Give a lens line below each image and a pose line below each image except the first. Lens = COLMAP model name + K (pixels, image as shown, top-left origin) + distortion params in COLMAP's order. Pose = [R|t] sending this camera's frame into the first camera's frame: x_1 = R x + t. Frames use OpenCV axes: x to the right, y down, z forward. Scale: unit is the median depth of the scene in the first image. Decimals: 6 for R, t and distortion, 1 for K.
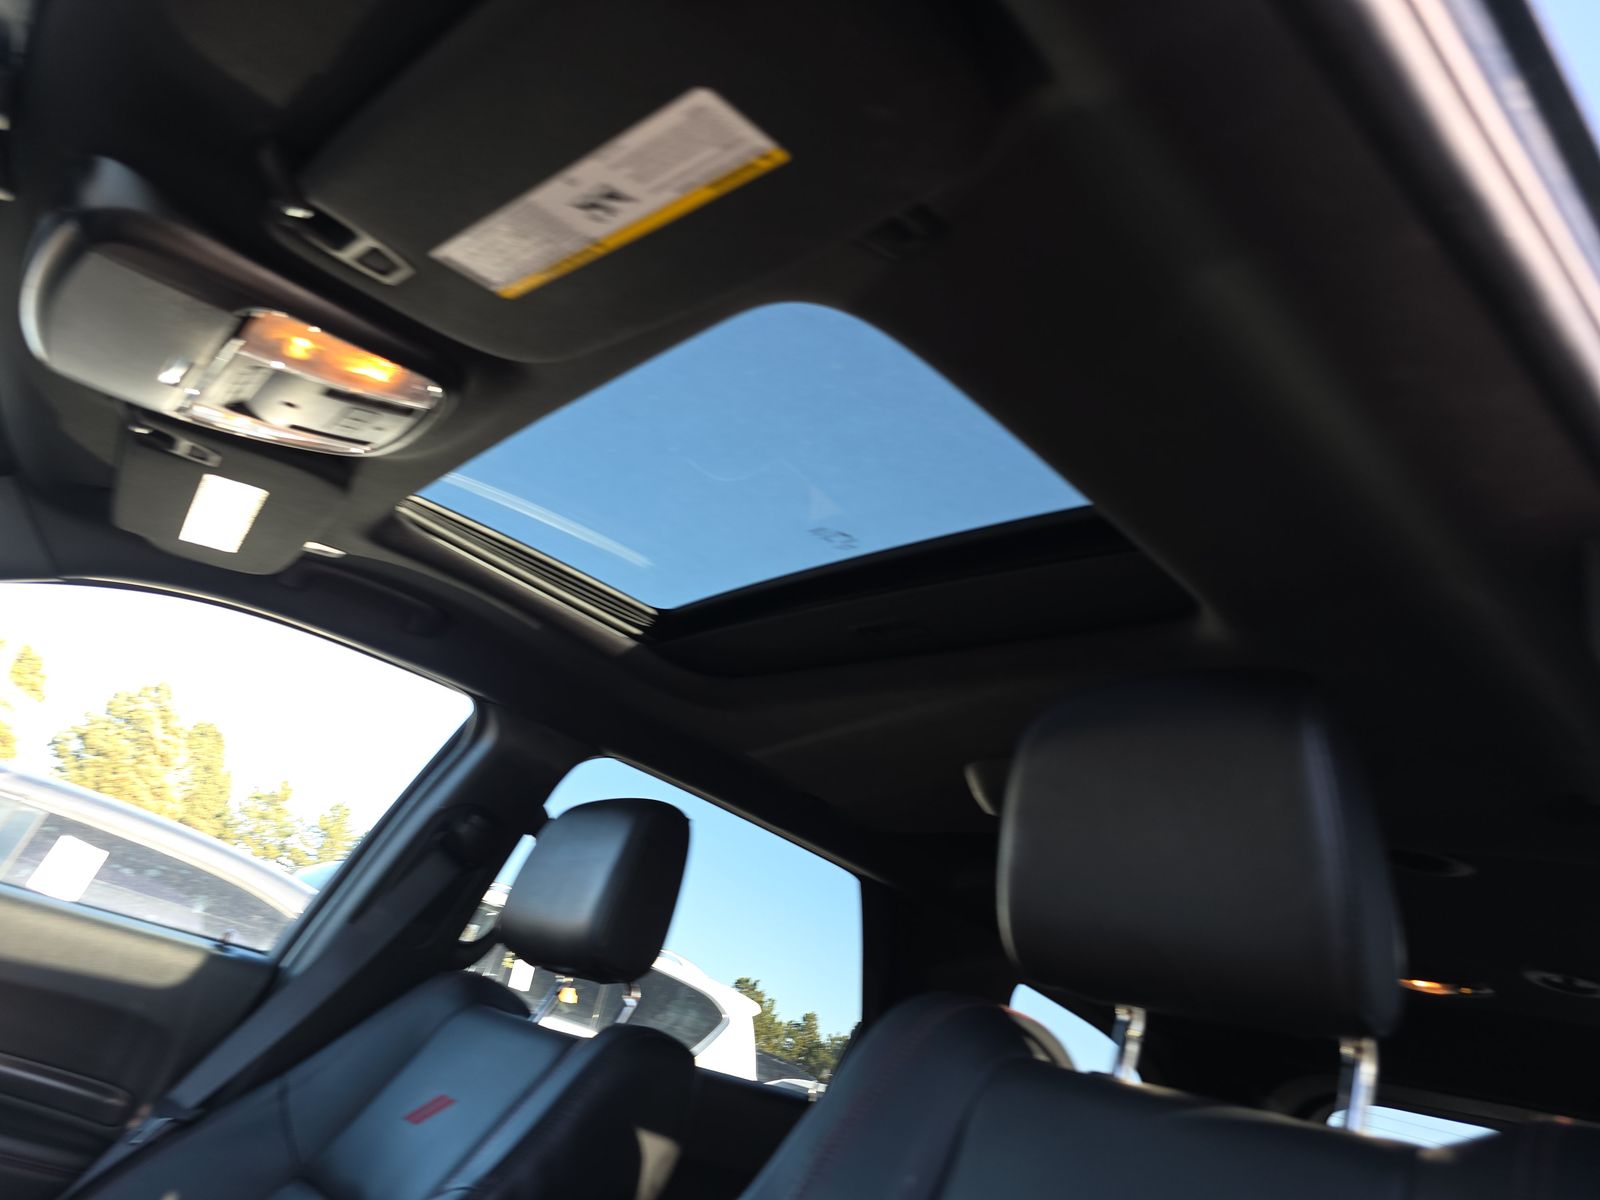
lens RADIAL K [[1114.5, 0, 800.0], [0, 1114.5, 600.0], [0, 0, 1]] dist [0.021504, -0.003871]
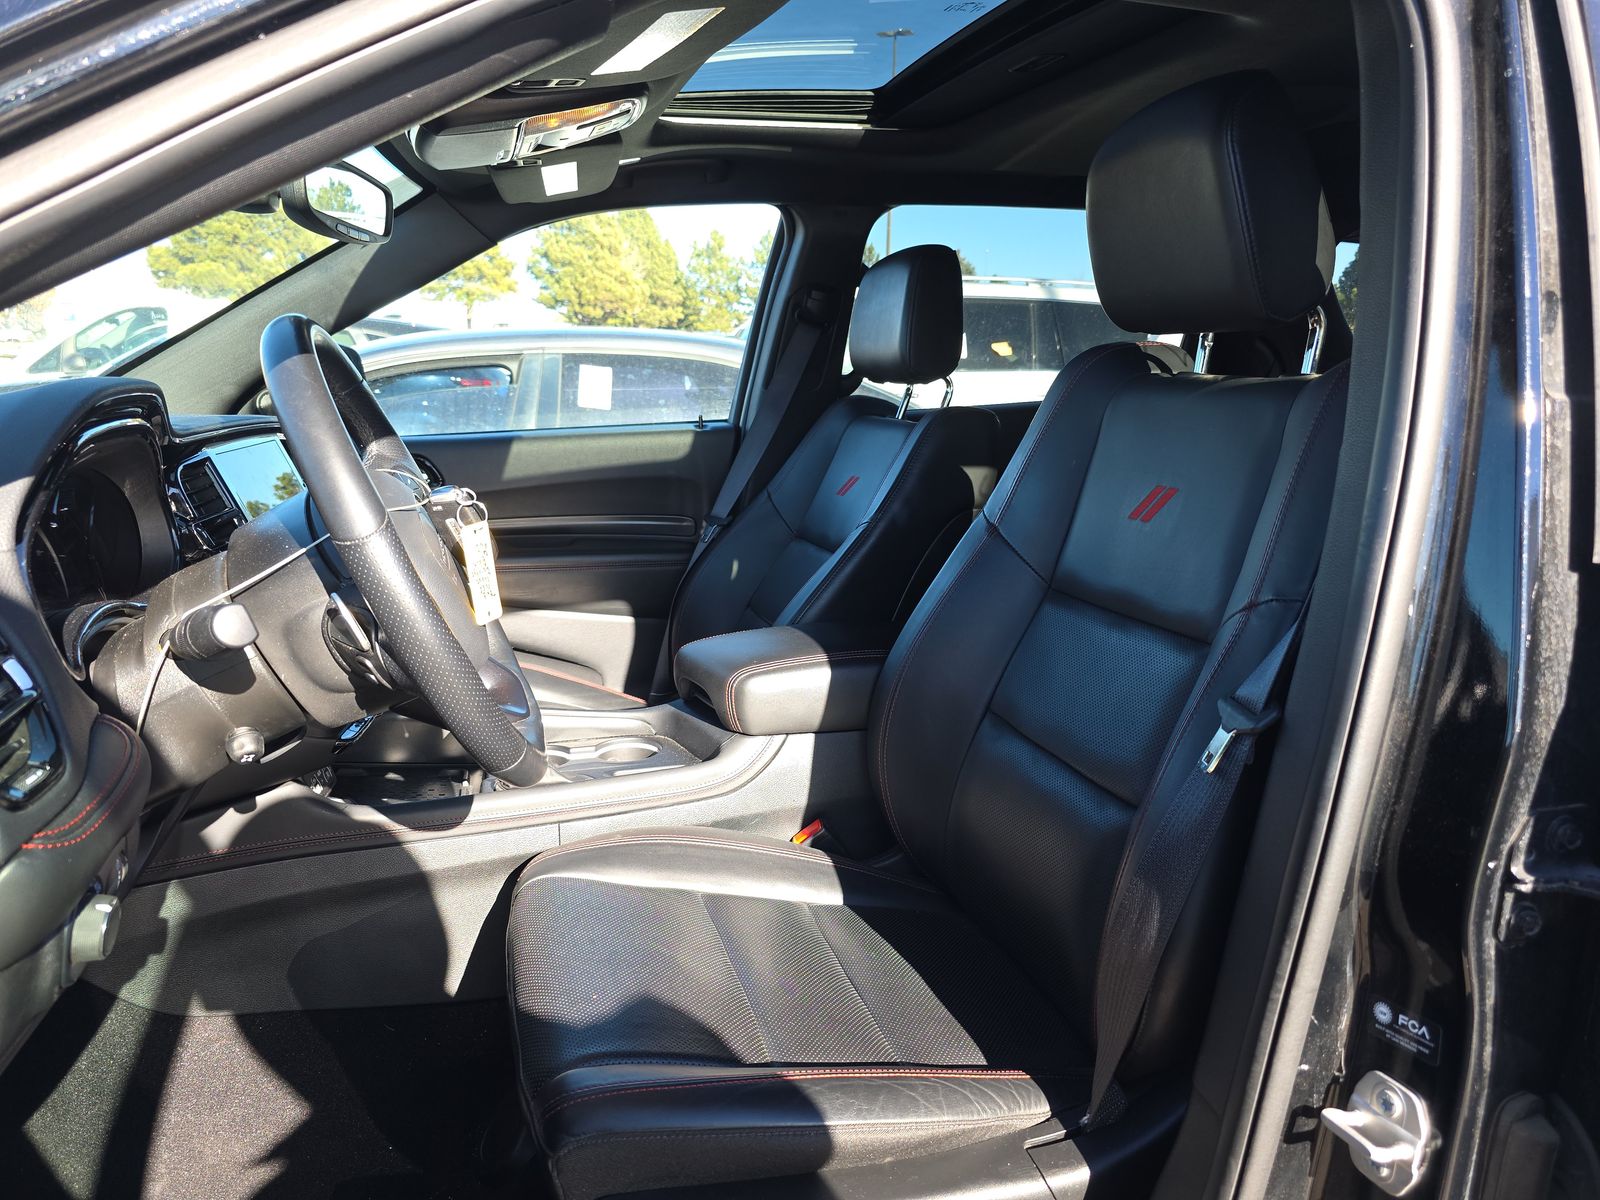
lens RADIAL K [[1114.5, 0, 800.0], [0, 1114.5, 600.0], [0, 0, 1]] dist [0.021504, -0.003871]
pose [[0.878486, -0.197583, -0.434999, 0.223018], [0.402000, 0.797705, 0.449514, -0.132872], [0.258184, -0.569761, 0.780201, -0.294411]]
